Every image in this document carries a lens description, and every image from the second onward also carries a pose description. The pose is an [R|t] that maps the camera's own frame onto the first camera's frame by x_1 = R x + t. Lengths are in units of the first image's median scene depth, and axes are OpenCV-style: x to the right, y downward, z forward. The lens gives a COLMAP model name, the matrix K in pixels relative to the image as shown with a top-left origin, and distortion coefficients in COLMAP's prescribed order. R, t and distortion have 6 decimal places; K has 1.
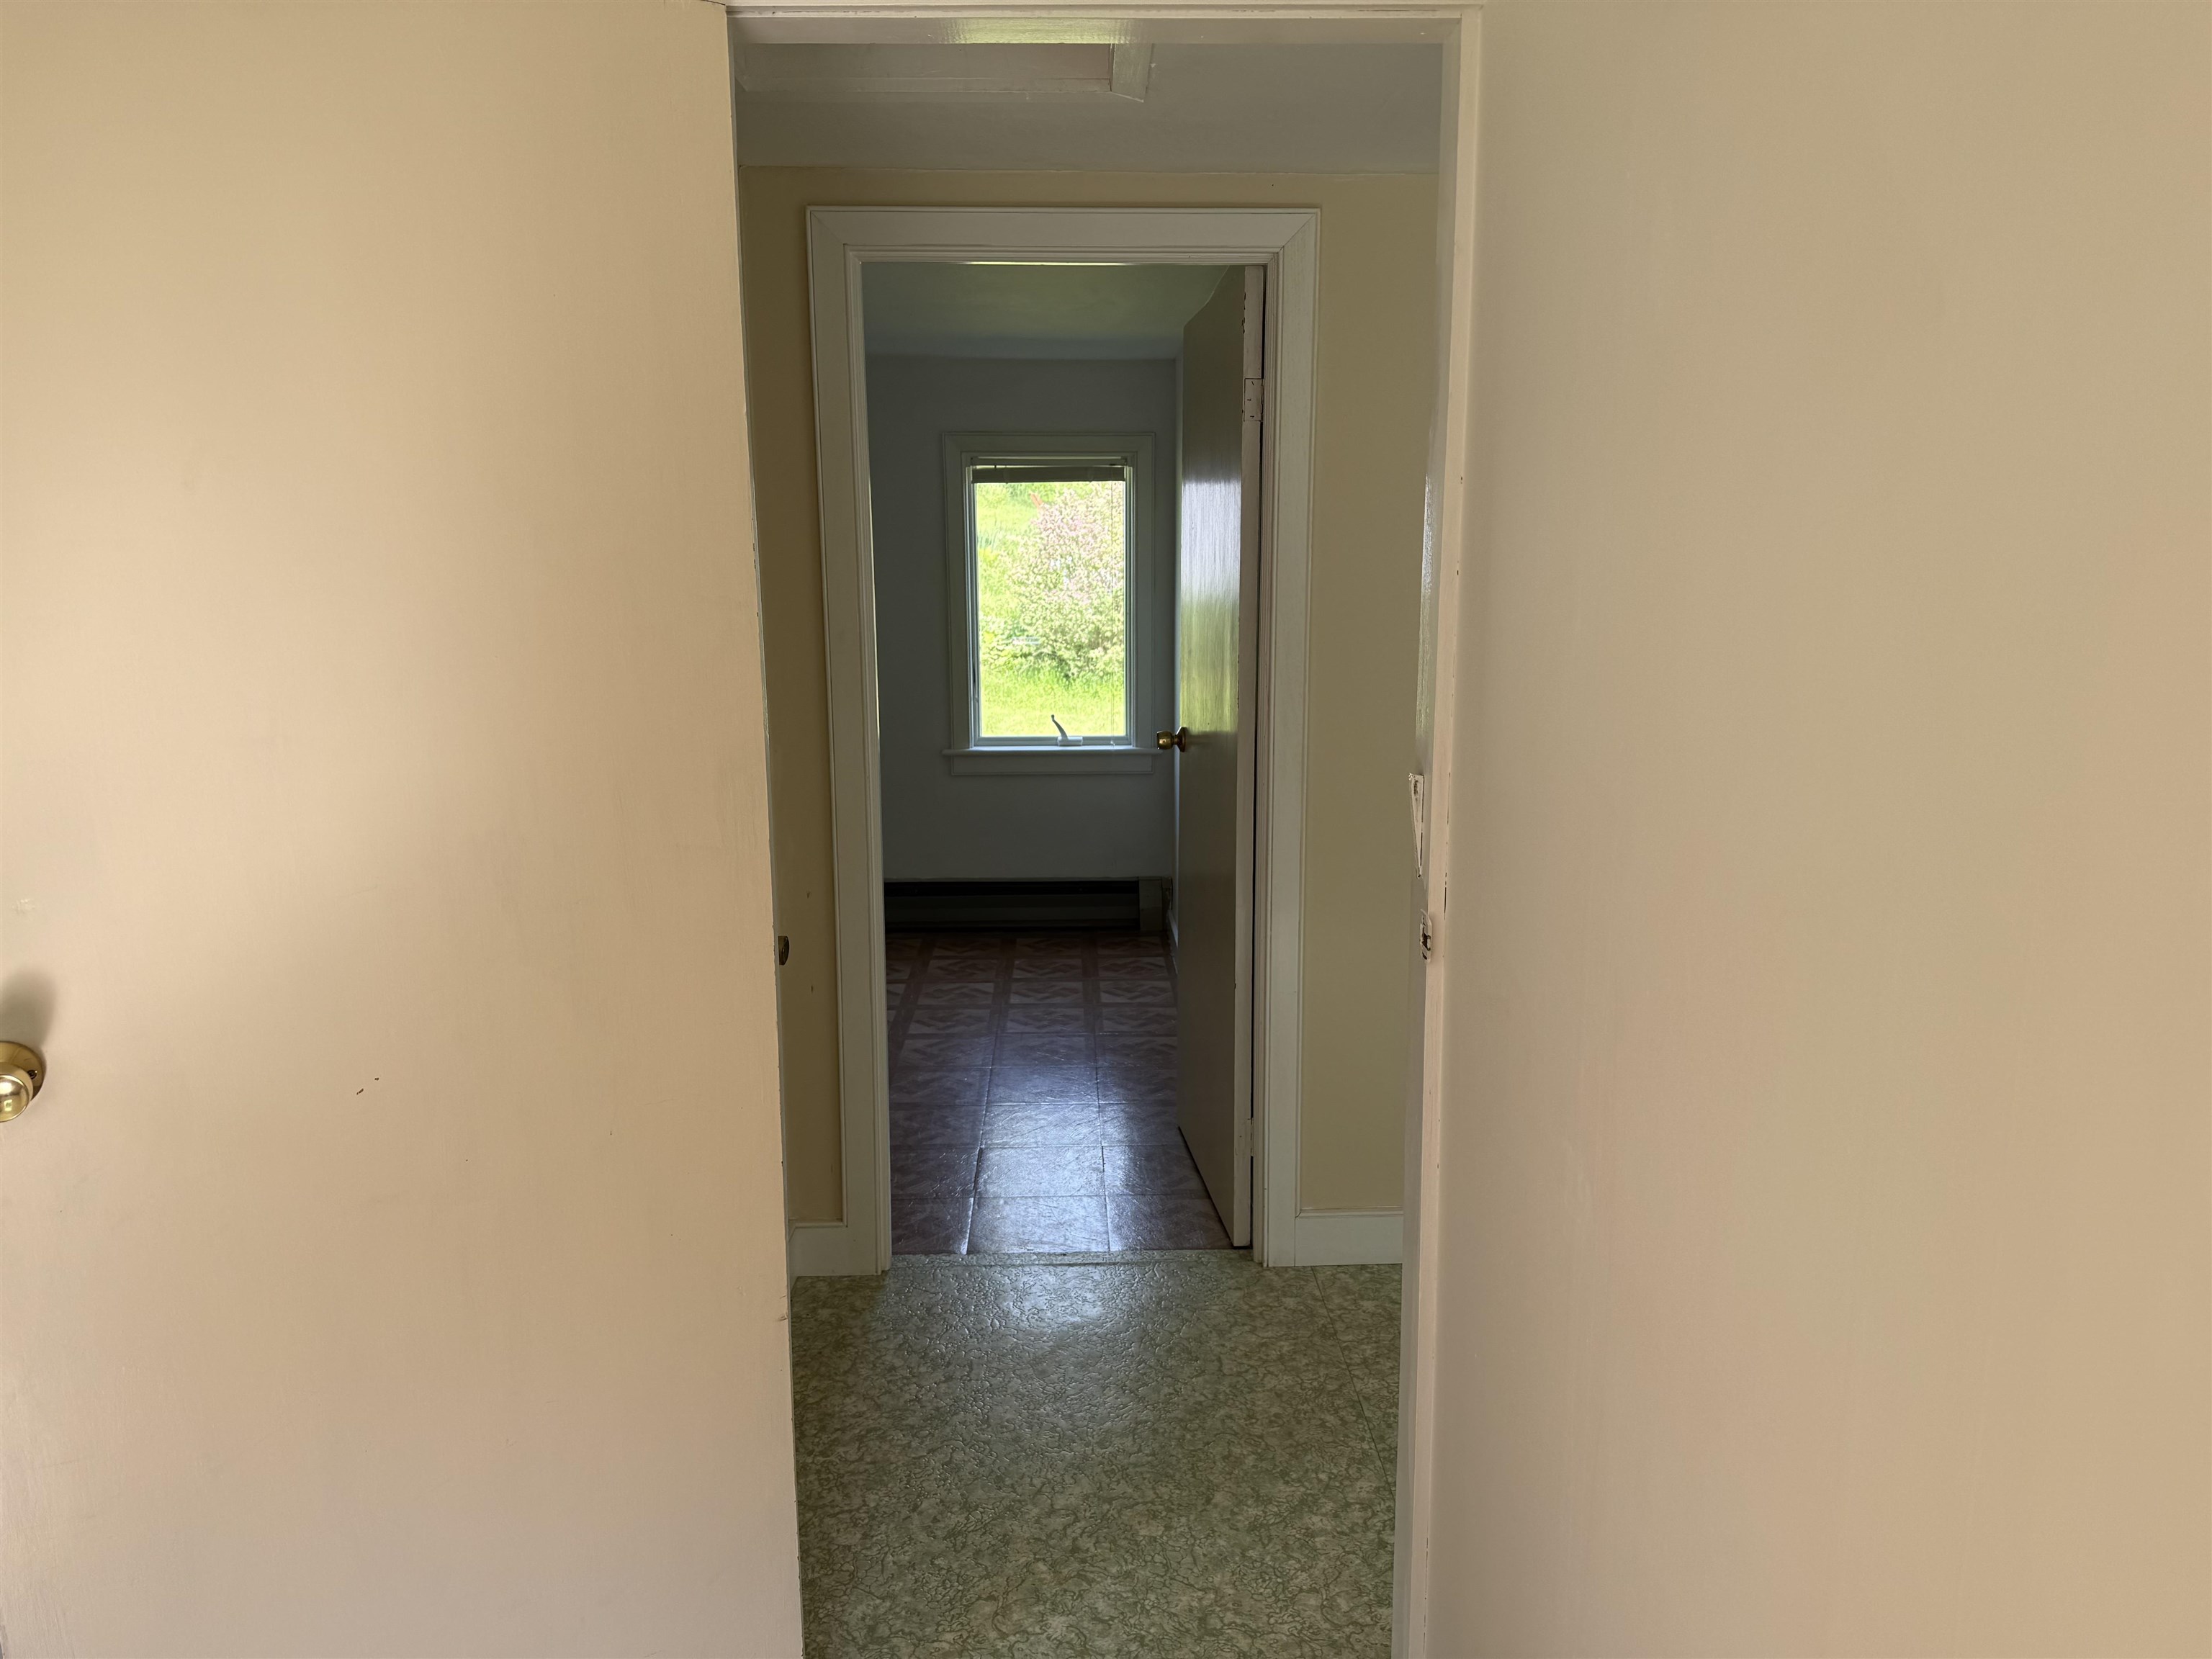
lens RADIAL K [[1537.2, 0, 1094.9], [0, 1537.2, 829.2], [0, 0, 1]] dist [0.072452, -0.005110]
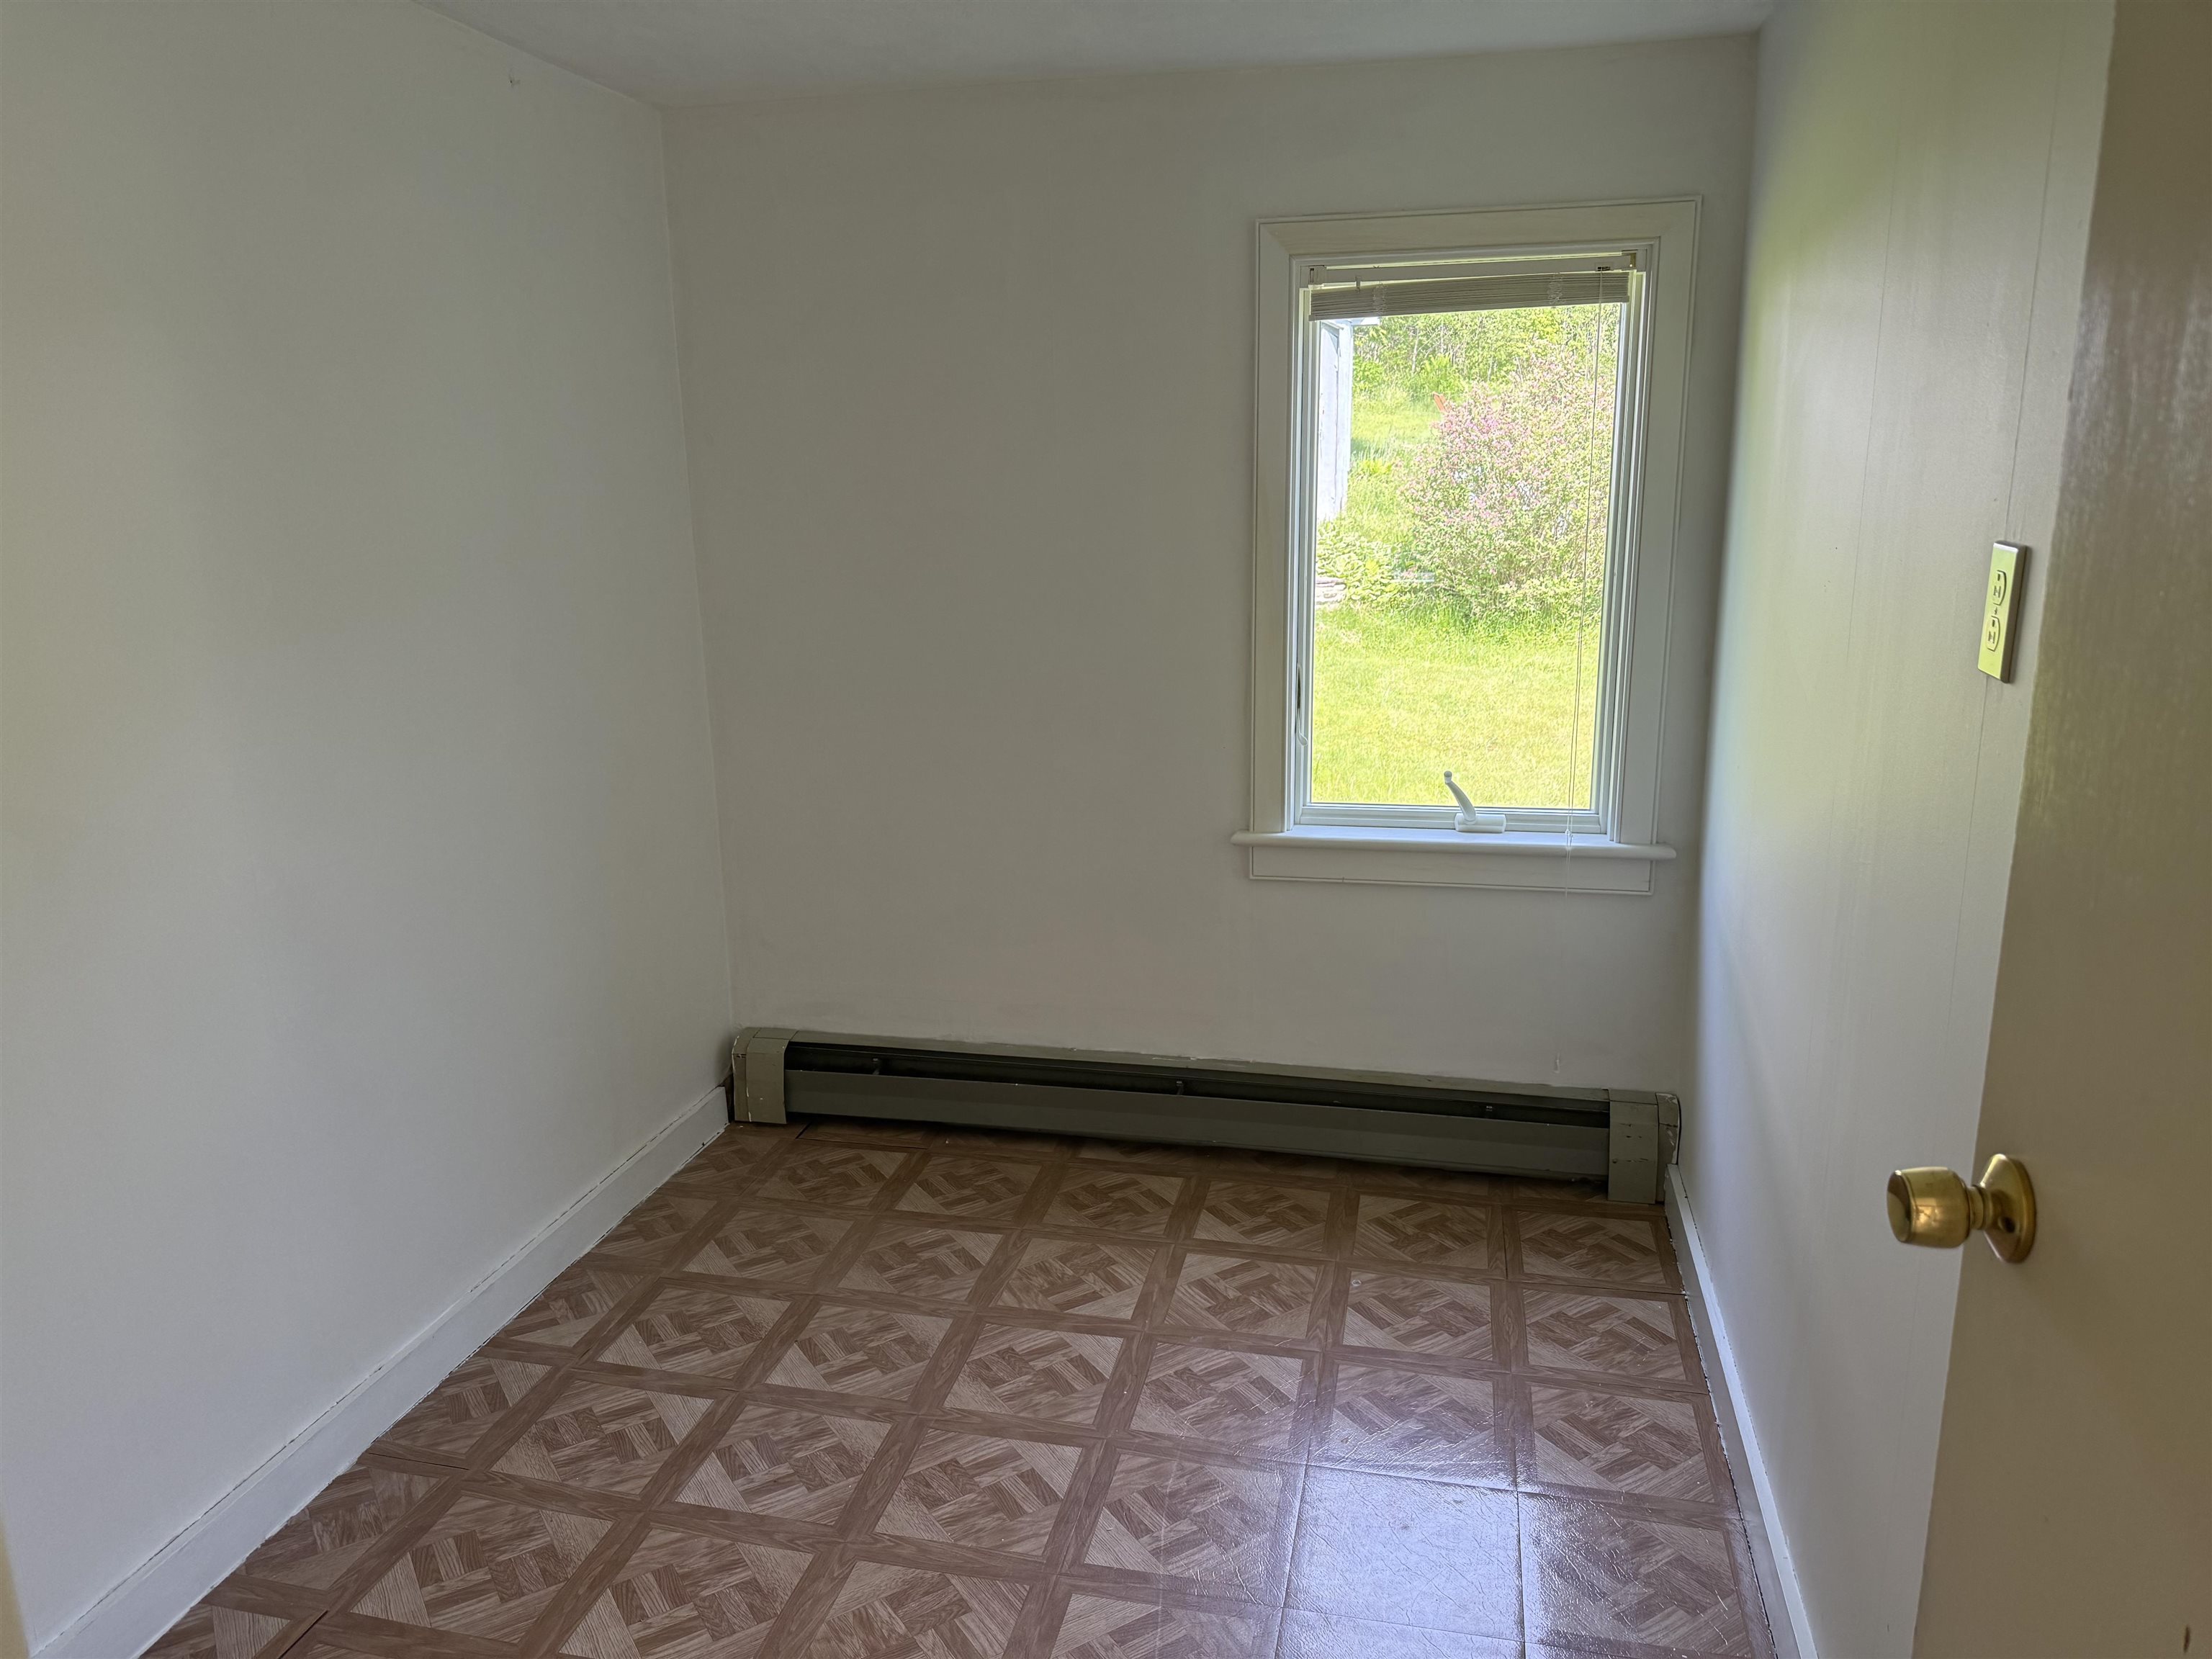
lens RADIAL K [[1537.2, 0, 1096.1], [0, 1537.2, 835.6], [0, 0, 1]] dist [0.072452, -0.005110]
pose [[0.969249, 0.045628, -0.241813, -0.015964], [-0.031794, 0.997643, 0.060807, -0.080215], [0.244018, -0.051249, 0.968416, 0.460173]]
